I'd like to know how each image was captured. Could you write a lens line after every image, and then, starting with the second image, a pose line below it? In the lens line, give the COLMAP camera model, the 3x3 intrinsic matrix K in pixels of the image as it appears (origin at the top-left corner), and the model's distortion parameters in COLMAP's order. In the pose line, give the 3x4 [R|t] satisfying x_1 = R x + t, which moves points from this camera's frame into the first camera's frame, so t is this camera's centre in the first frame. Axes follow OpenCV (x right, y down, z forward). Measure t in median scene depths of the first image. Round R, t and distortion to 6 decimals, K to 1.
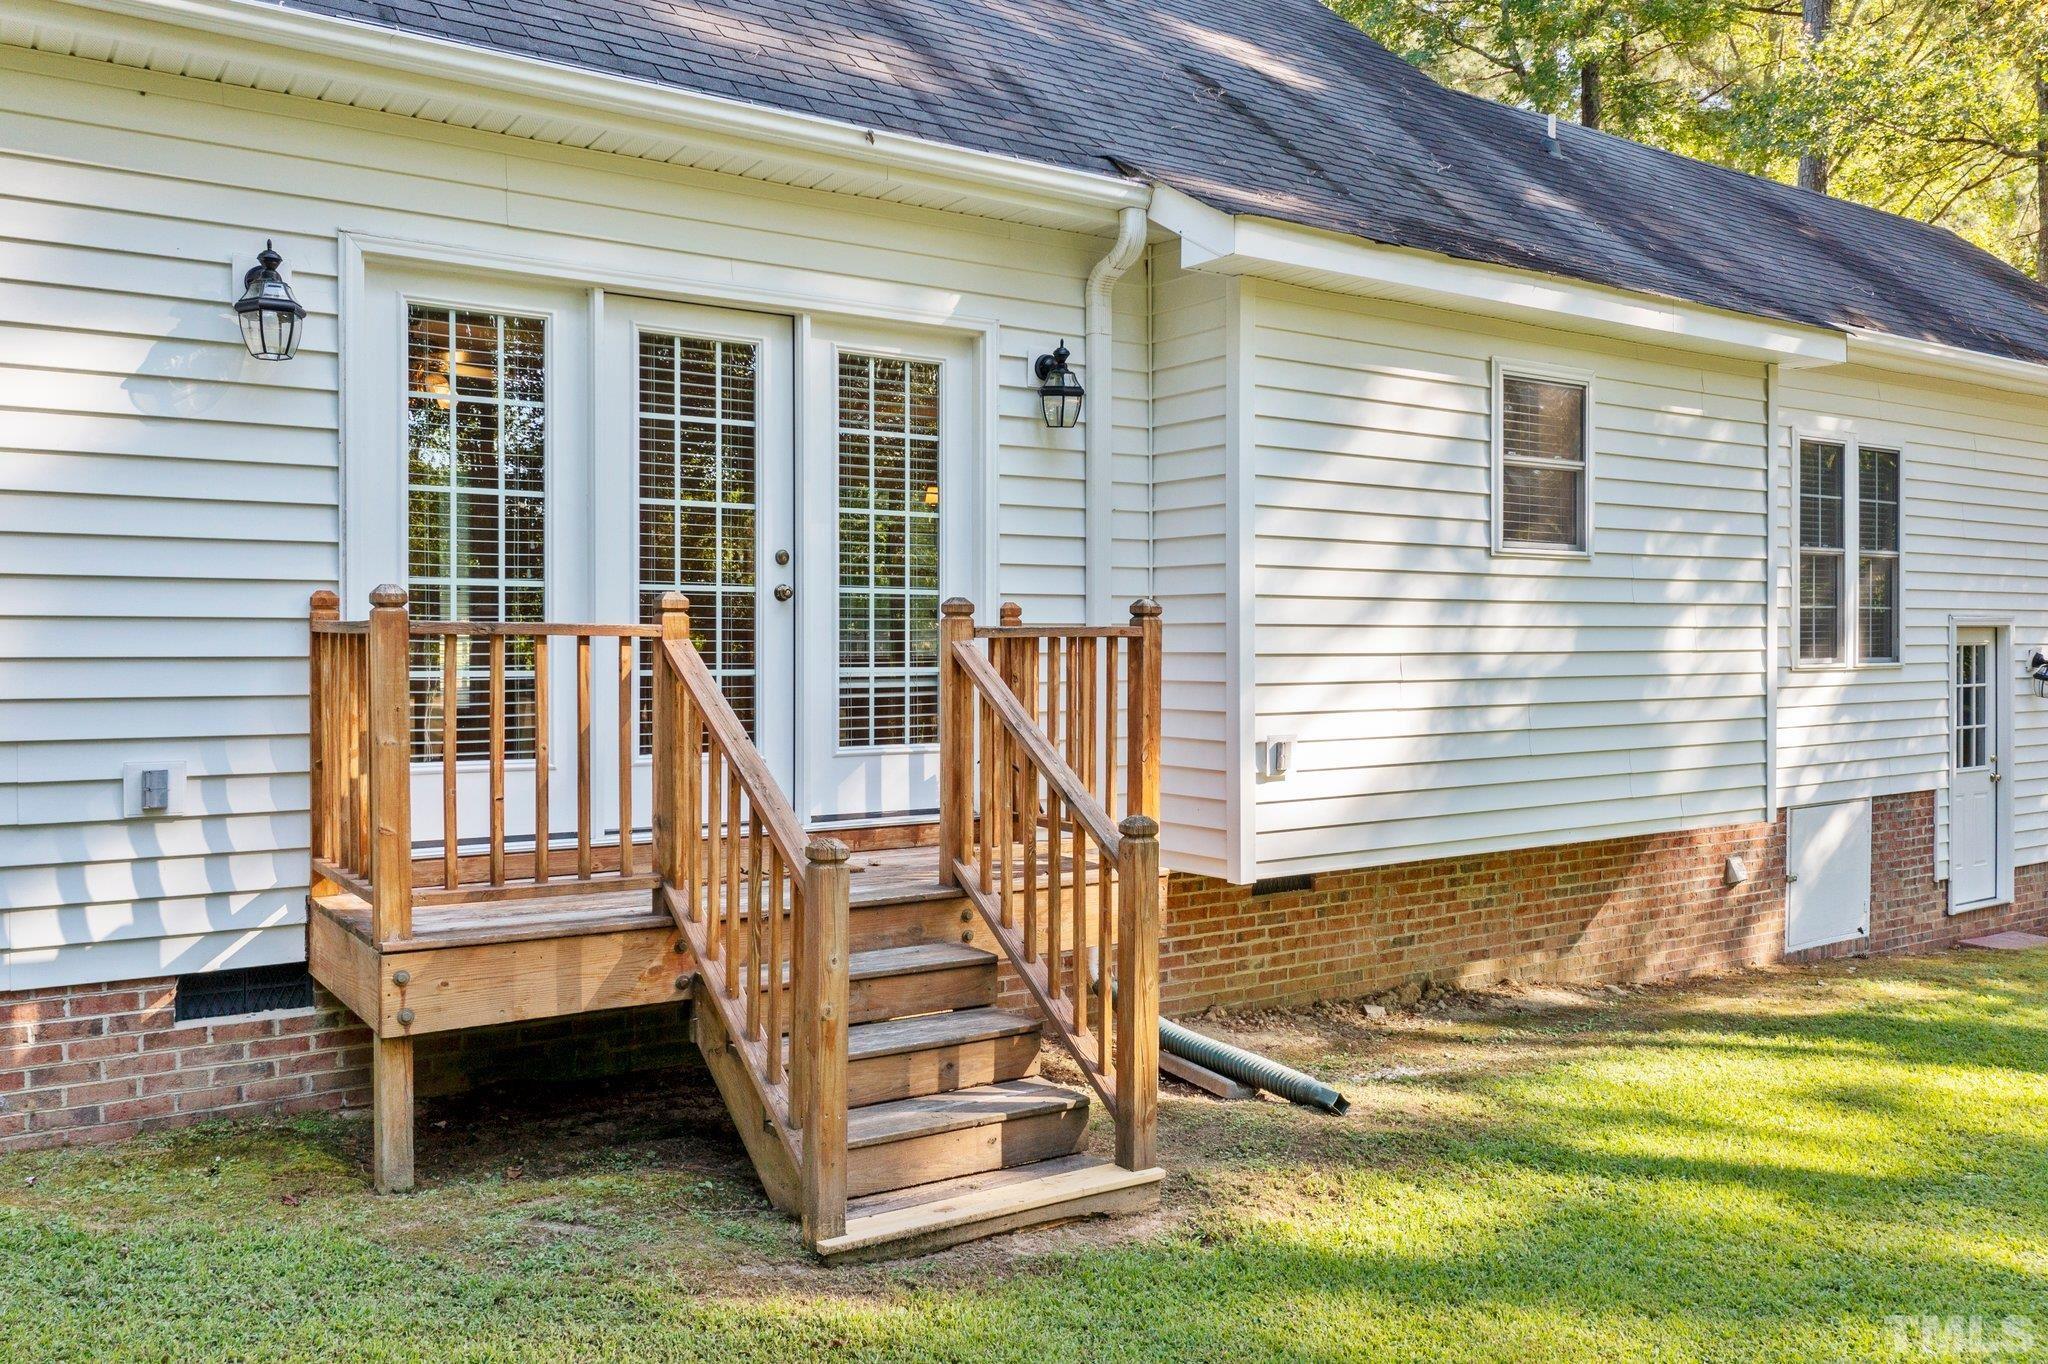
lens RADIAL K [[1627.3, 0, 1024.0], [0, 1627.3, 682.0], [0, 0, 1]] dist [0.011924, 0.003751]
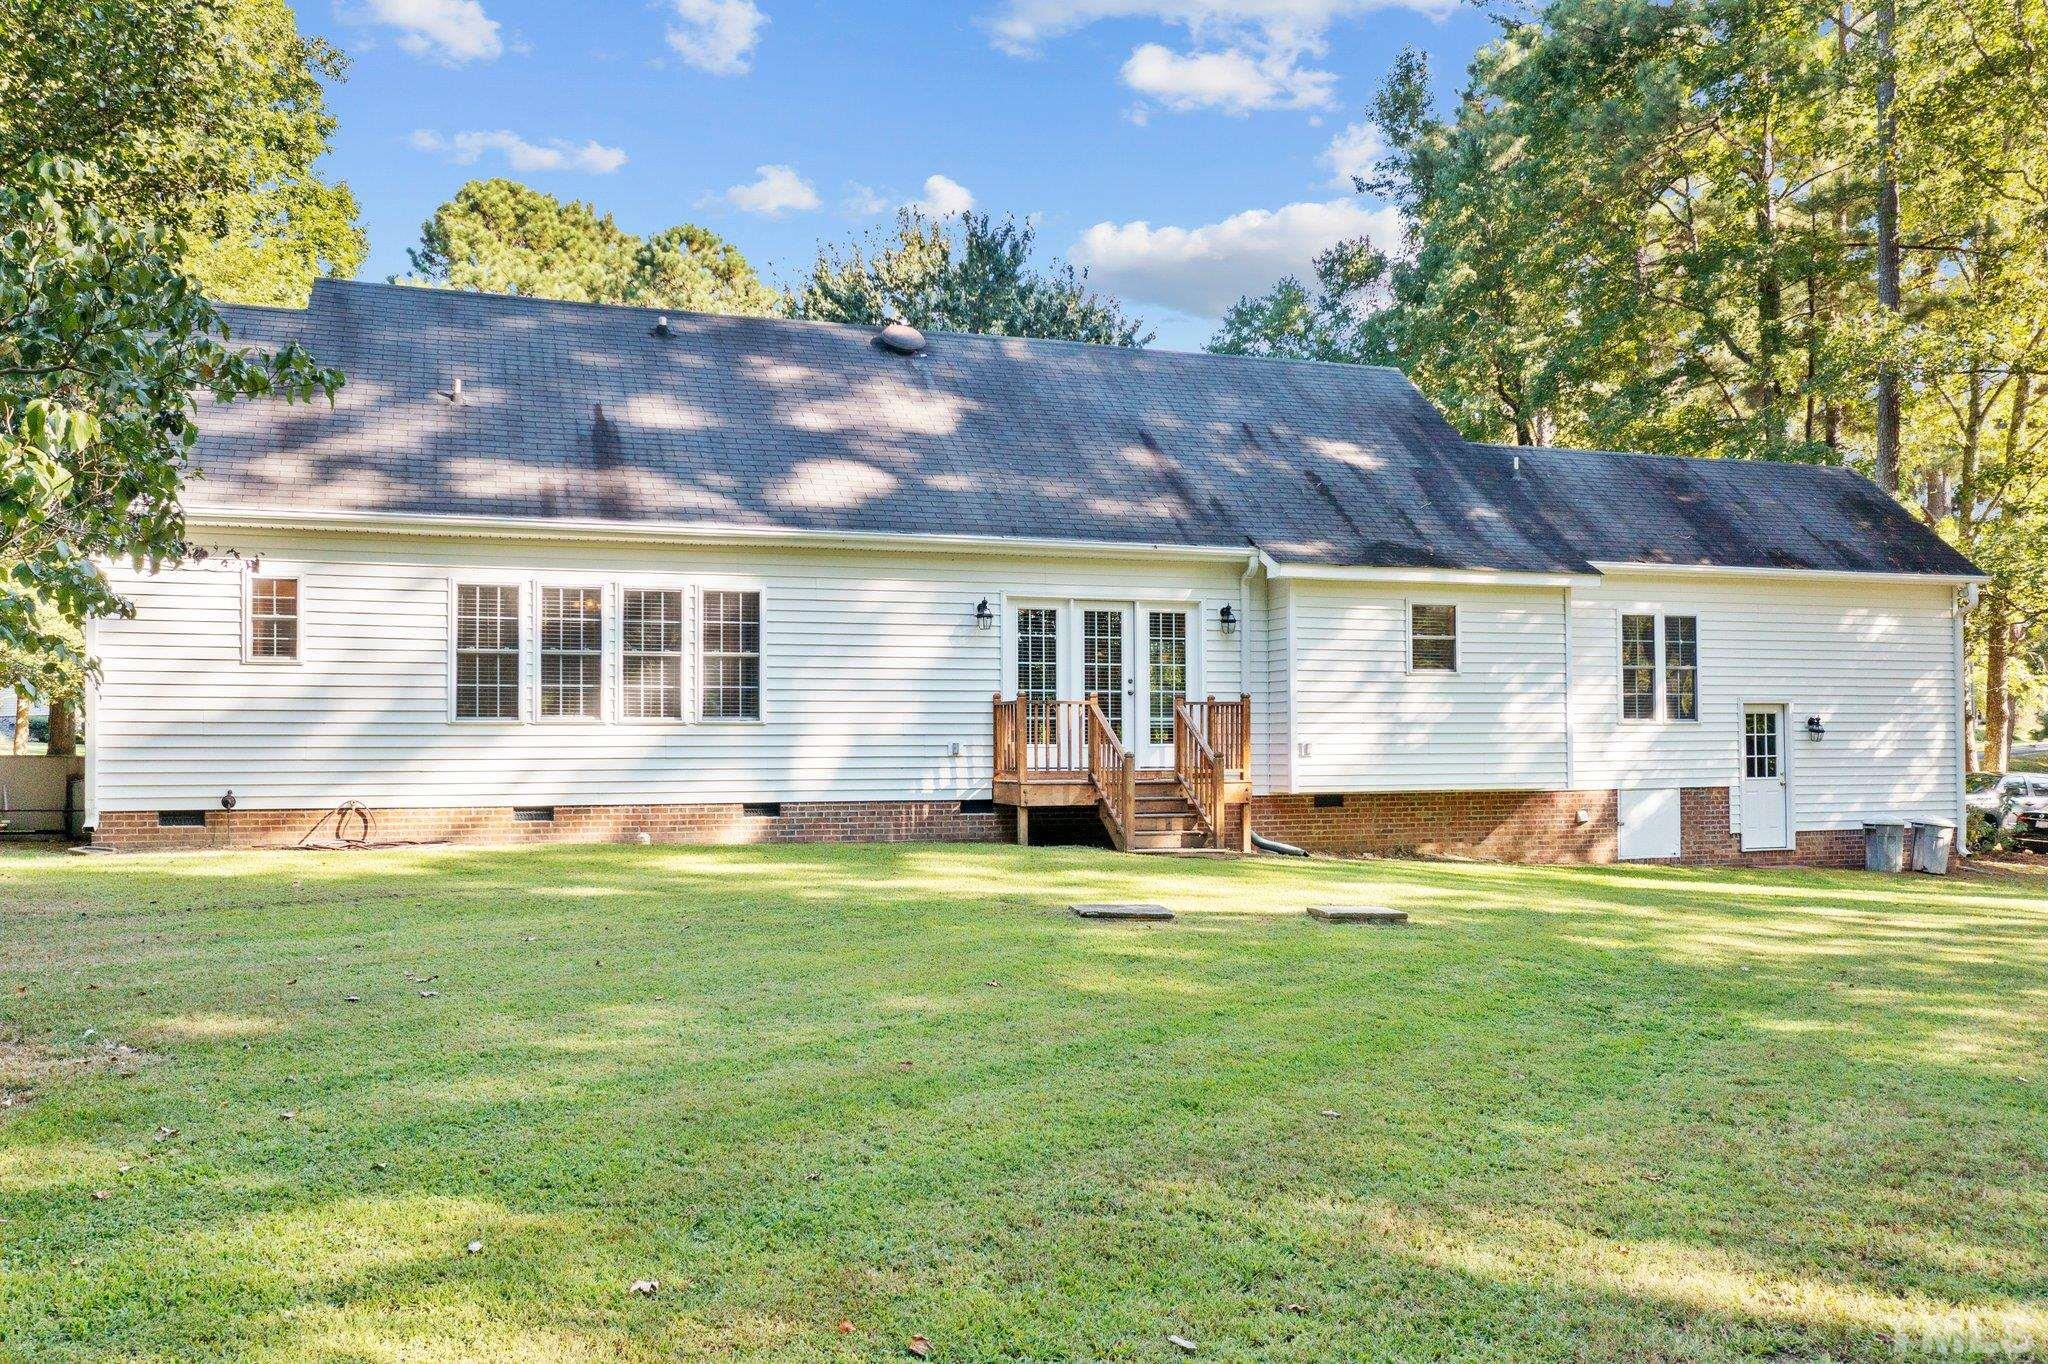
lens RADIAL K [[1651.6, 0, 1024.0], [0, 1651.6, 682.0], [0, 0, 1]] dist [0.001171, 0.000338]
pose [[0.963877, -0.016676, -0.265827, 0.444533], [-0.001378, 0.997713, -0.067583, 0.124006], [0.266346, 0.065508, 0.961649, -1.868868]]
